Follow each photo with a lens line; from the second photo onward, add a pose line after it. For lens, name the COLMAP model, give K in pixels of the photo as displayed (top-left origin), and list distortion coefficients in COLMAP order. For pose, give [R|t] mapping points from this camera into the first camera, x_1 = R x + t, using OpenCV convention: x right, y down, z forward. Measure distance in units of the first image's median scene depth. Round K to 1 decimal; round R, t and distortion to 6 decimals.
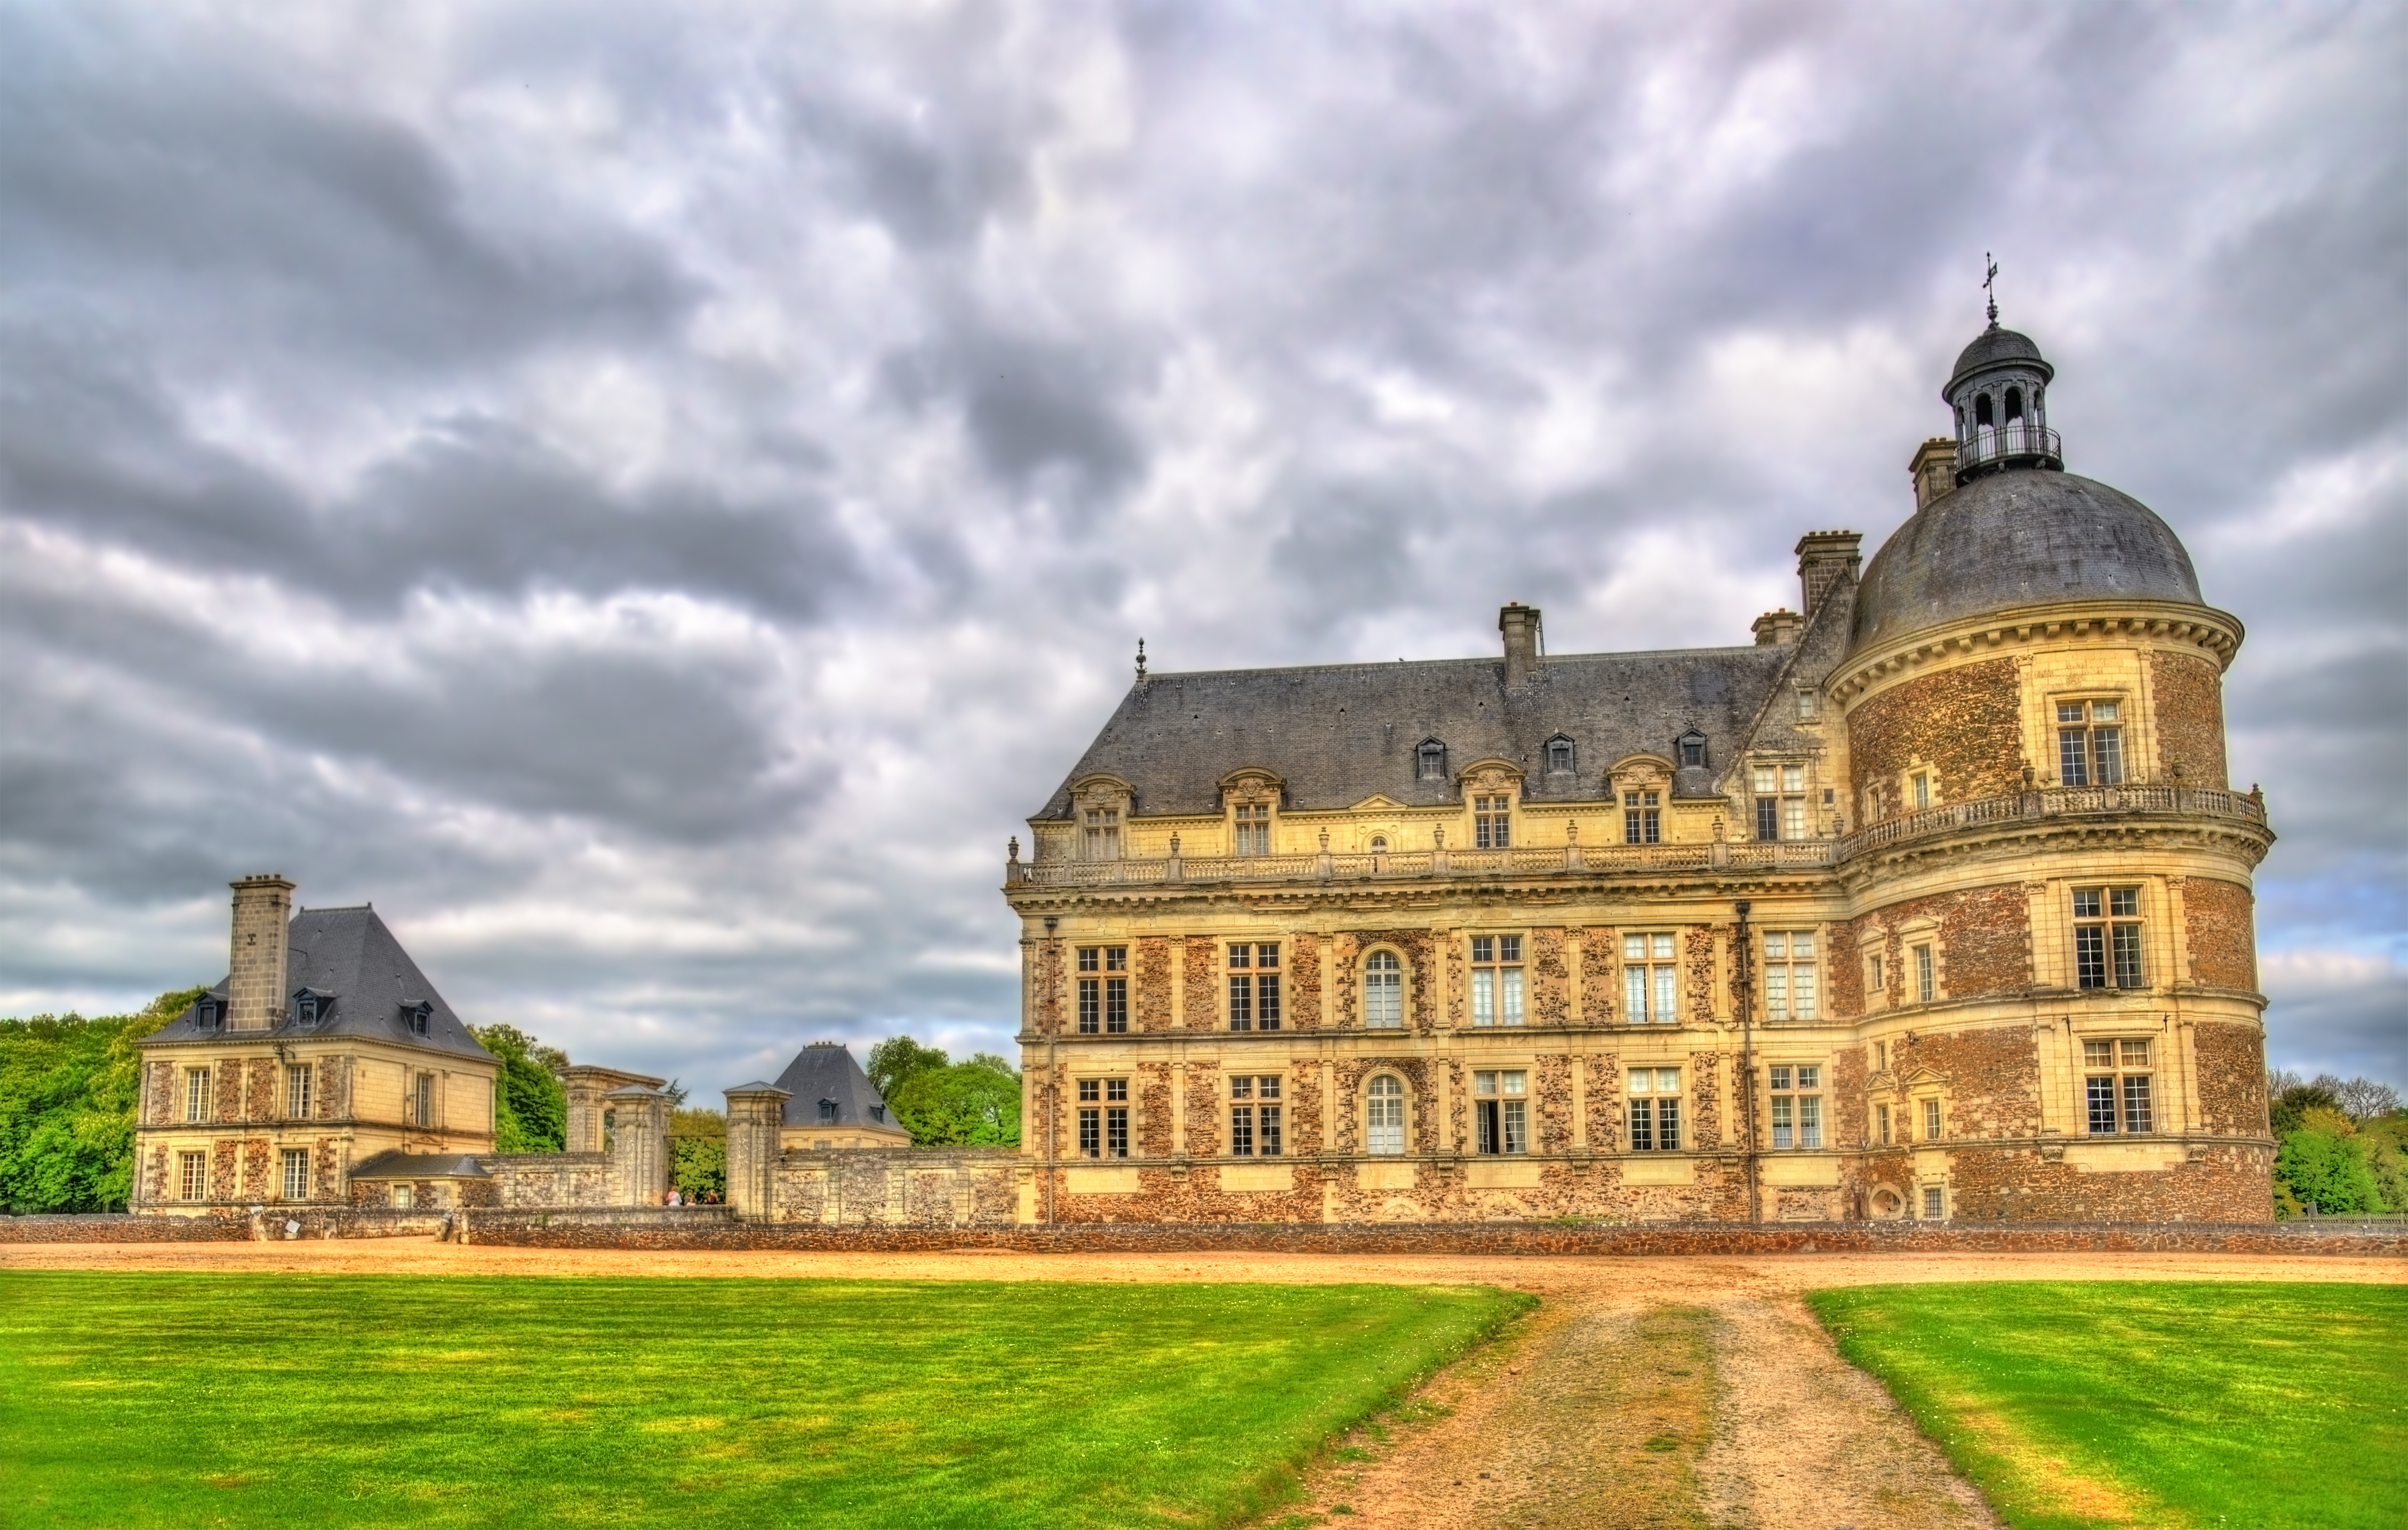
lens RADIAL K [[1671.7, 0, 1193.4], [0, 1671.7, 1076.0], [0, 0, 1]] dist [-0.045569, 0.015333]
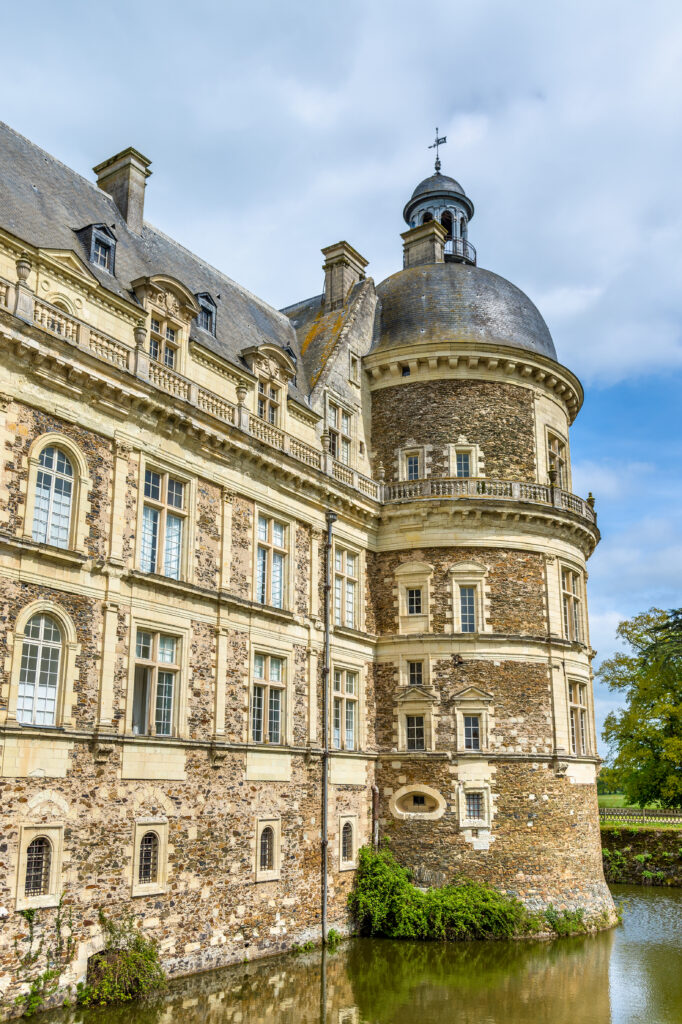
lens RADIAL K [[909.1, 0, 330.6], [0, 909.1, 560.6], [0, 0, 1]] dist [0.031837, -0.071423]
pose [[0.461350, 0.226586, 0.857797, -0.168193], [-0.099486, 0.973953, -0.203762, 0.045087], [-0.881623, 0.008667, 0.471875, 0.711259]]
